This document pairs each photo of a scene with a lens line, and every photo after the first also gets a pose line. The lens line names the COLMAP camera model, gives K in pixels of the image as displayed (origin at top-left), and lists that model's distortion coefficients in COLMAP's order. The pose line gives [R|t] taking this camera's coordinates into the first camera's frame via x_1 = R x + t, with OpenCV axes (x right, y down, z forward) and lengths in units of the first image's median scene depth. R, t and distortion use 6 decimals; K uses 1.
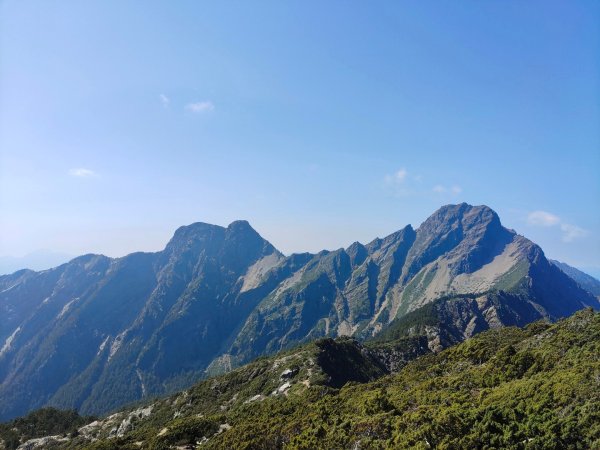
lens RADIAL K [[426.6, 0, 304.1], [0, 426.6, 226.7], [0, 0, 1]] dist [0.043104, -0.036024]
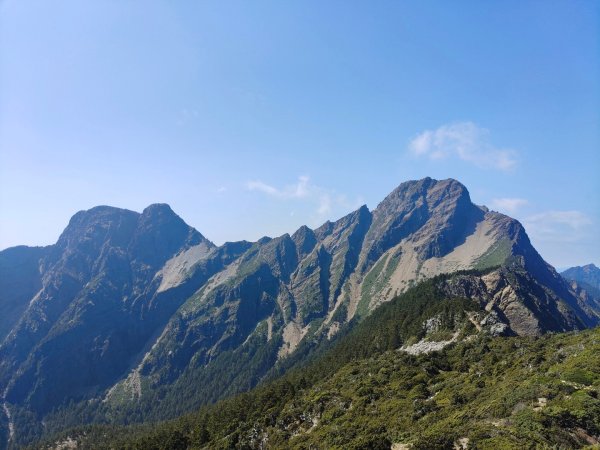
lens RADIAL K [[426.6, 0, 297.6], [0, 426.6, 228.9], [0, 0, 1]] dist [0.043104, -0.036024]
pose [[0.992994, -0.023225, 0.115857, 0.017115], [0.024106, 0.999690, -0.006205, 0.050531], [-0.115677, 0.008954, 0.993247, 0.201334]]
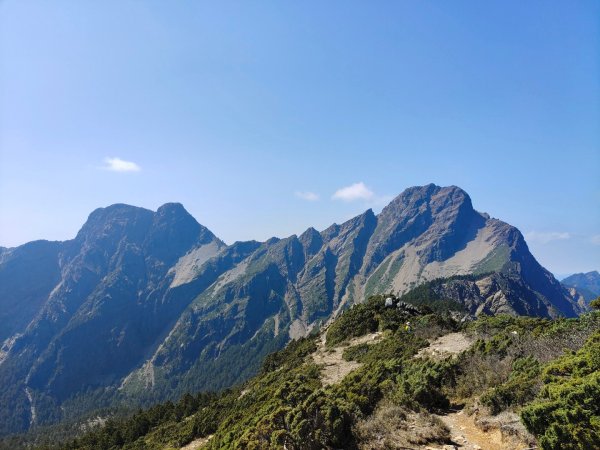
lens RADIAL K [[426.6, 0, 298.2], [0, 426.6, 225.8], [0, 0, 1]] dist [0.043104, -0.036024]
pose [[0.994446, 0.002478, 0.105223, 0.007792], [-0.001318, 0.999938, -0.011093, 0.045198], [-0.105244, 0.010892, 0.994387, 0.165028]]
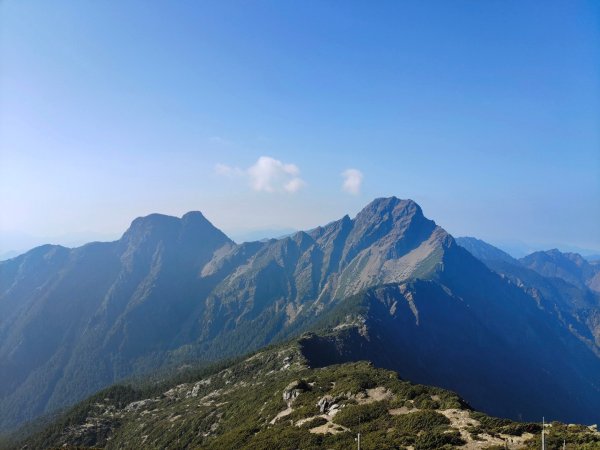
lens RADIAL K [[426.6, 0, 300.7], [0, 426.6, 225.9], [0, 0, 1]] dist [0.043104, -0.036024]
pose [[0.991289, -0.005090, 0.131606, -0.029363], [-0.002868, 0.998182, 0.060206, -0.049961], [-0.131673, -0.060059, 0.989472, -0.118643]]
